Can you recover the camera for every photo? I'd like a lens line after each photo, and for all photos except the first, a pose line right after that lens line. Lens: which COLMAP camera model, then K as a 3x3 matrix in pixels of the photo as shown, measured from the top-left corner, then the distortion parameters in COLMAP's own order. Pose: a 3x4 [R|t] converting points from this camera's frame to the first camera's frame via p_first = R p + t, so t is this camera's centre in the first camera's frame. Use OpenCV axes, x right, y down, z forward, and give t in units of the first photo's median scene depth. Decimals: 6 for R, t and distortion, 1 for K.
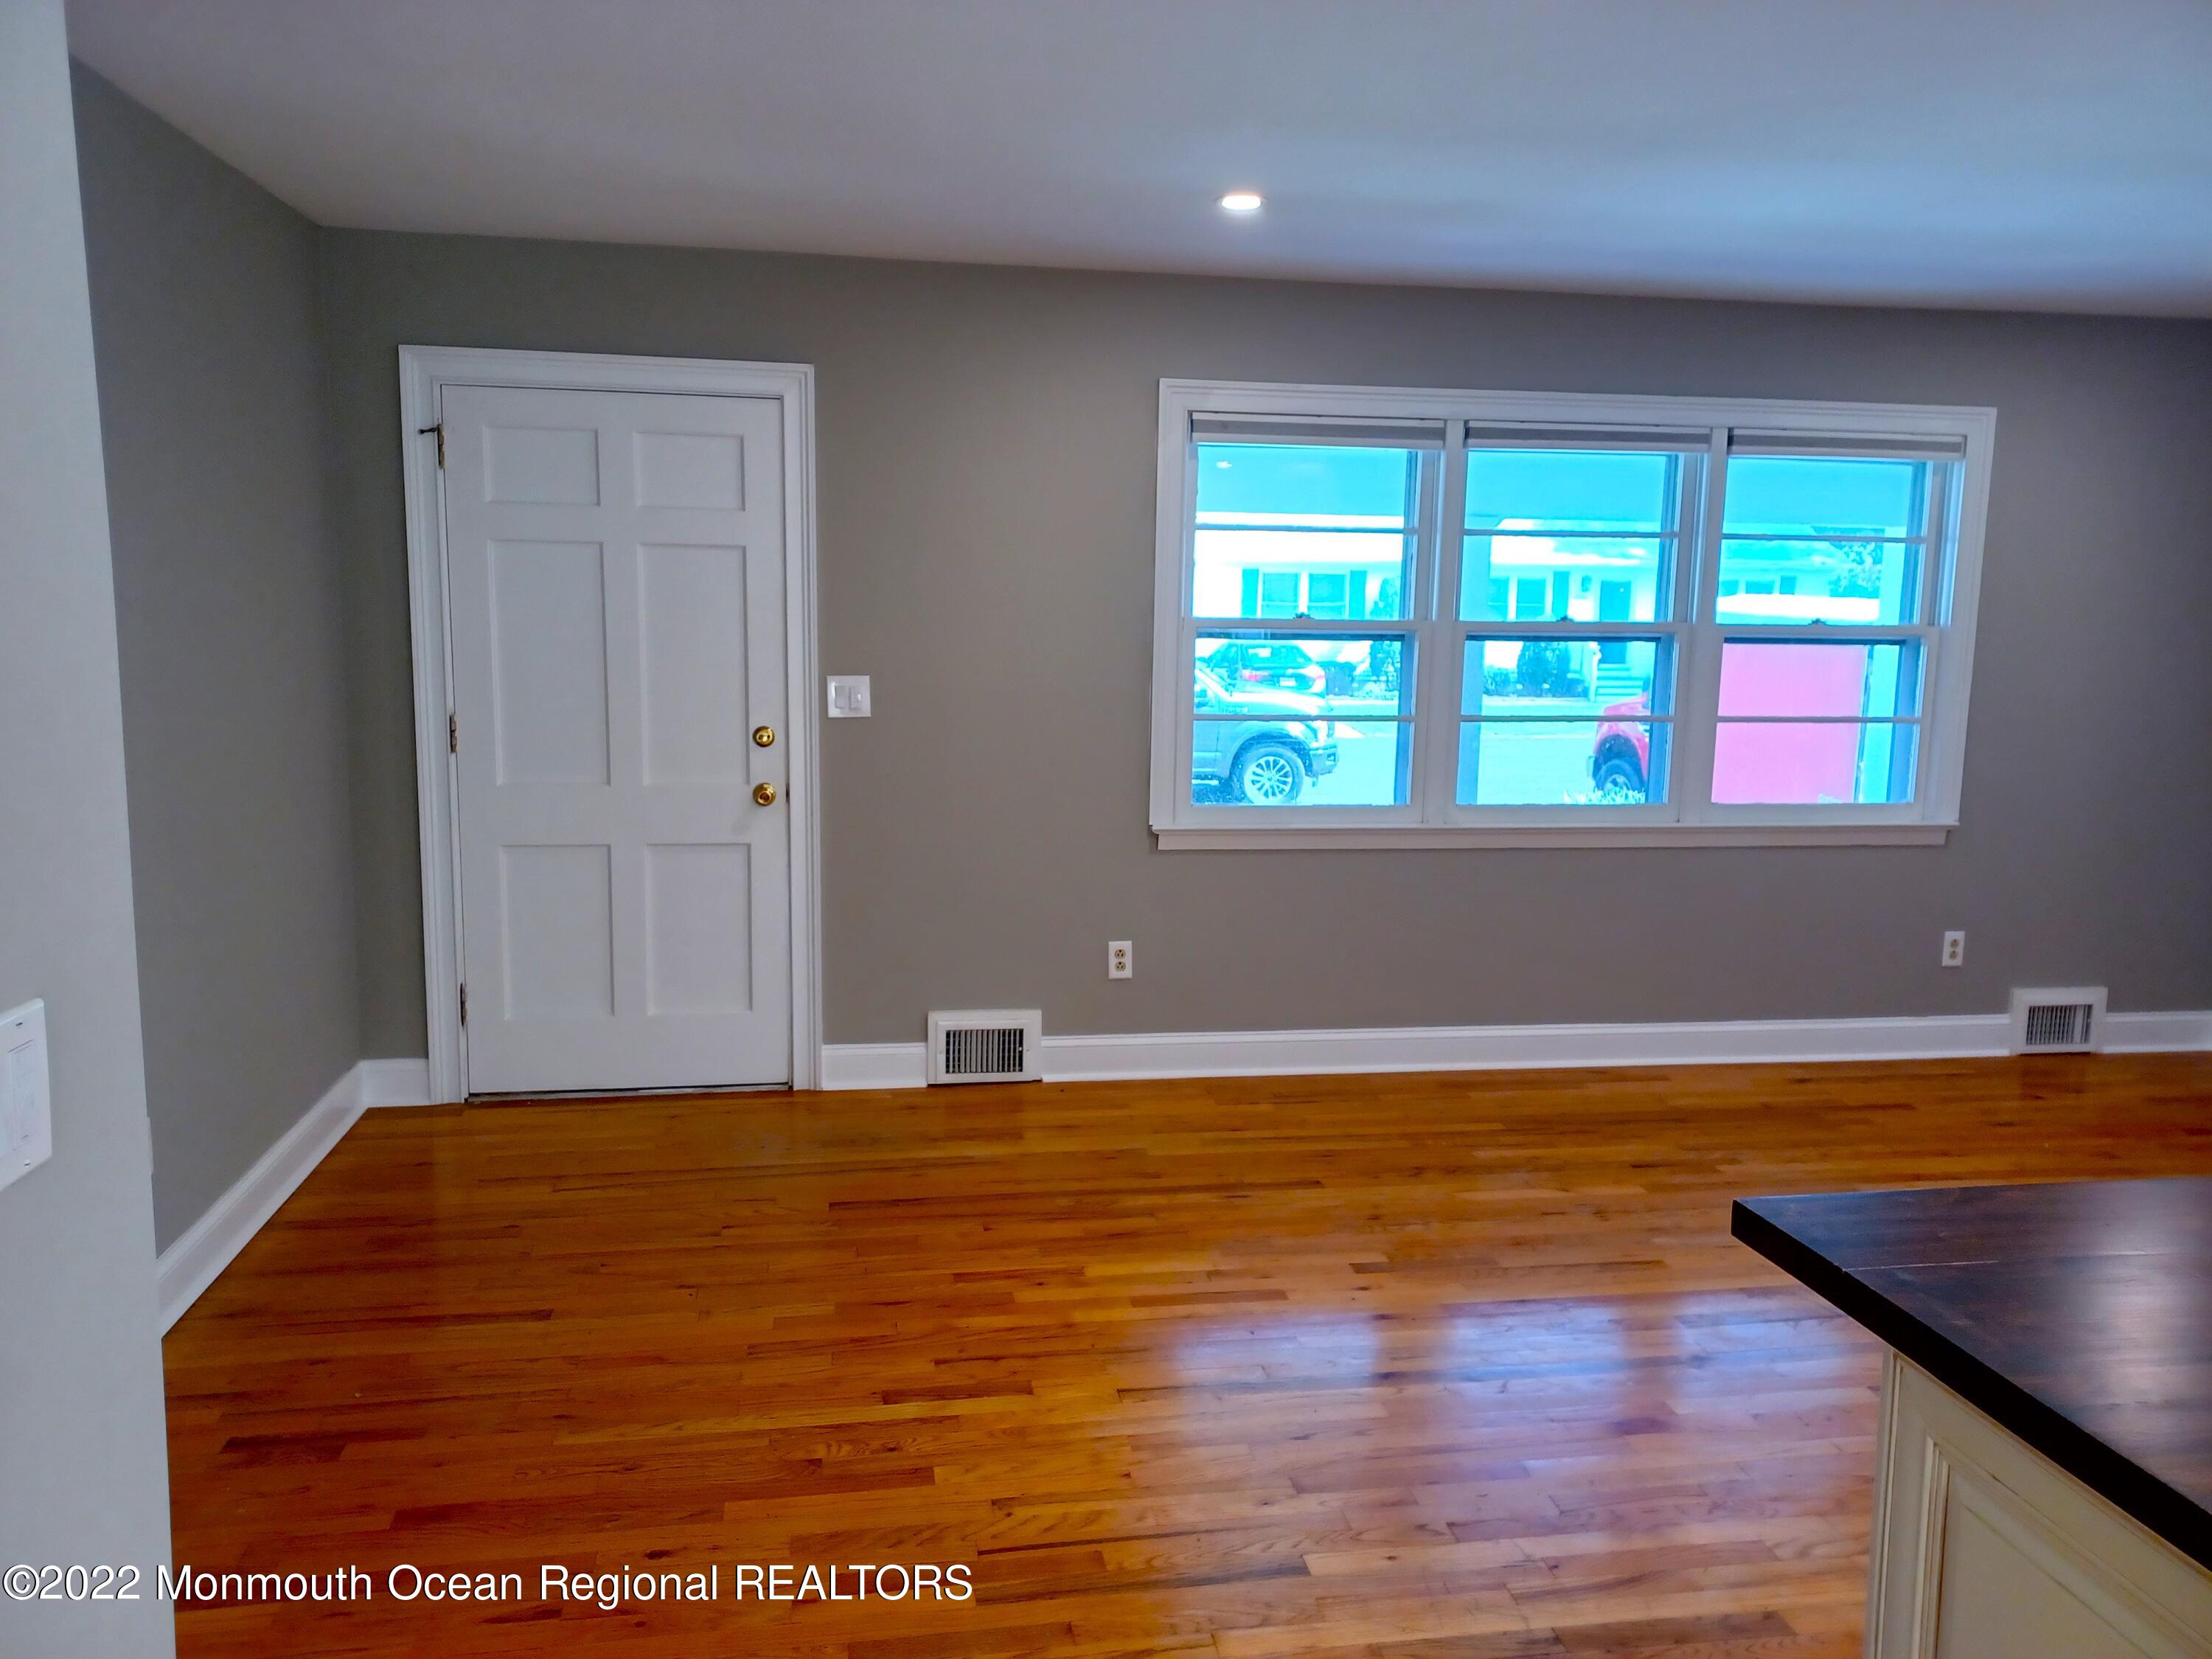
lens RADIAL K [[1607.1, 0, 1091.2], [0, 1607.1, 823.7], [0, 0, 1]] dist [0.059036, -0.039947]
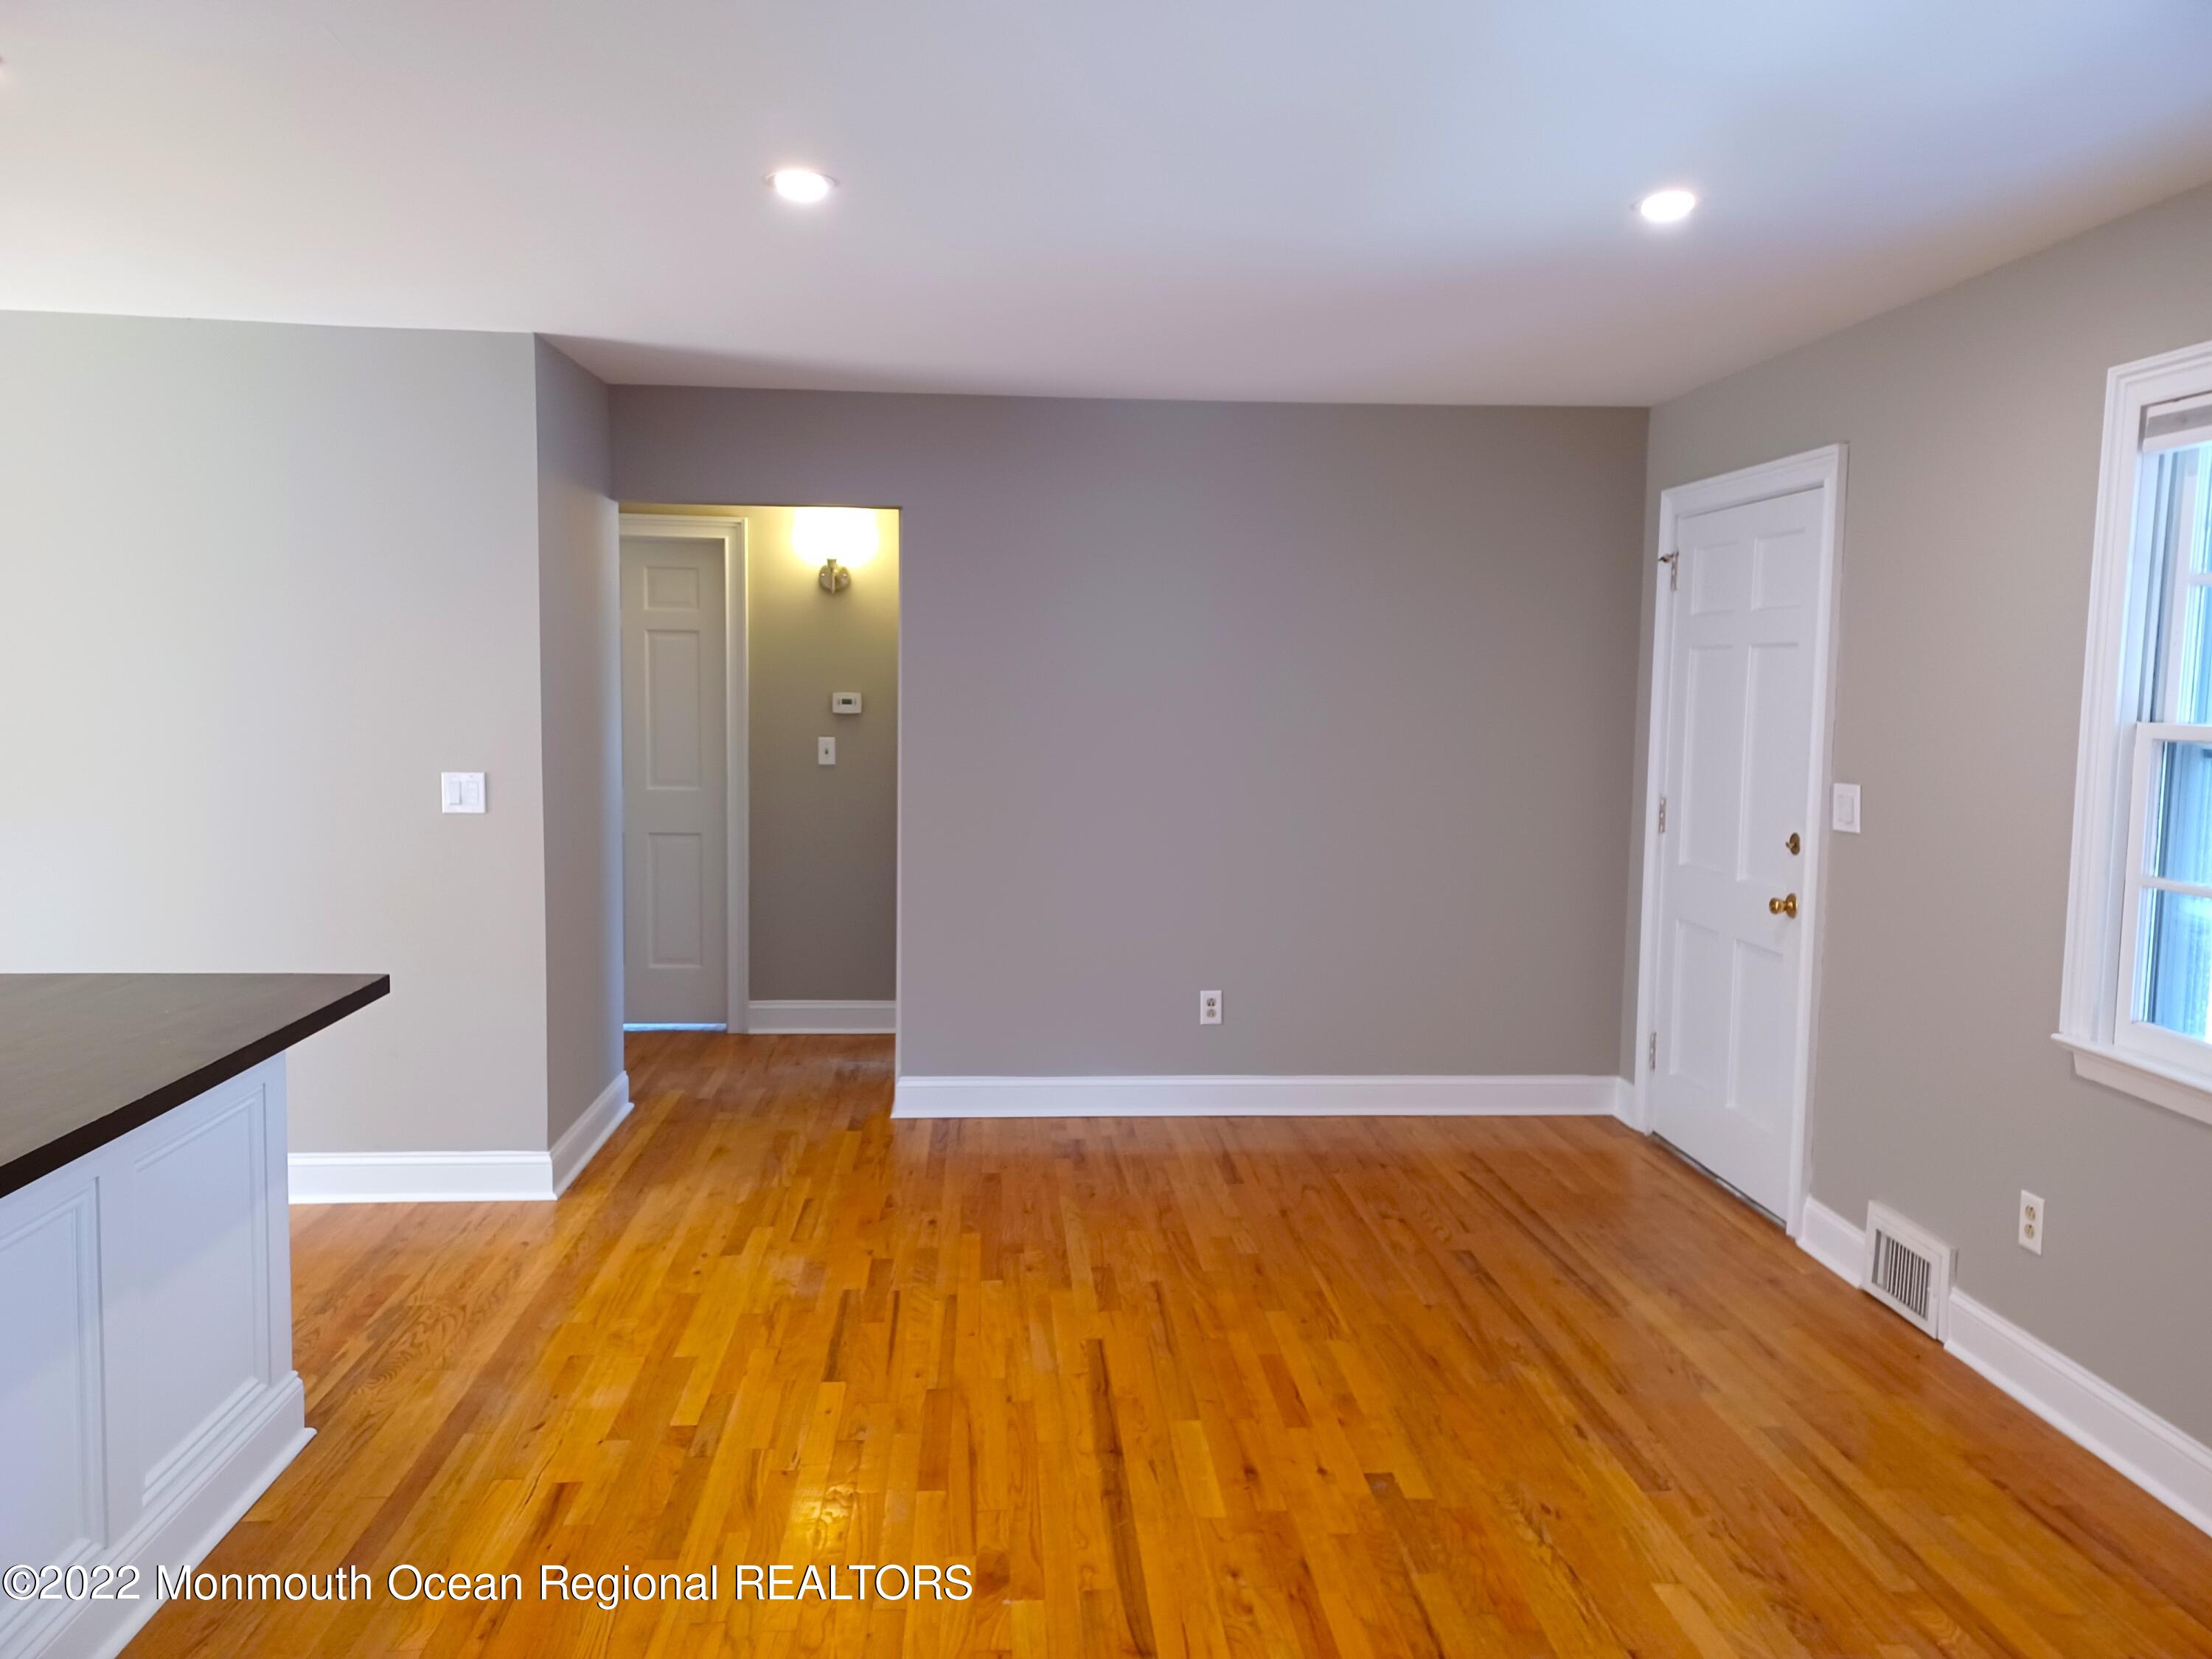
lens RADIAL K [[1607.1, 0, 1099.0], [0, 1607.1, 818.0], [0, 0, 1]] dist [0.059036, -0.039947]
pose [[-0.094207, 0.070201, -0.993074, 0.742048], [-0.154604, 0.984378, 0.084253, -0.082139], [0.983475, 0.161470, -0.081882, 0.651679]]
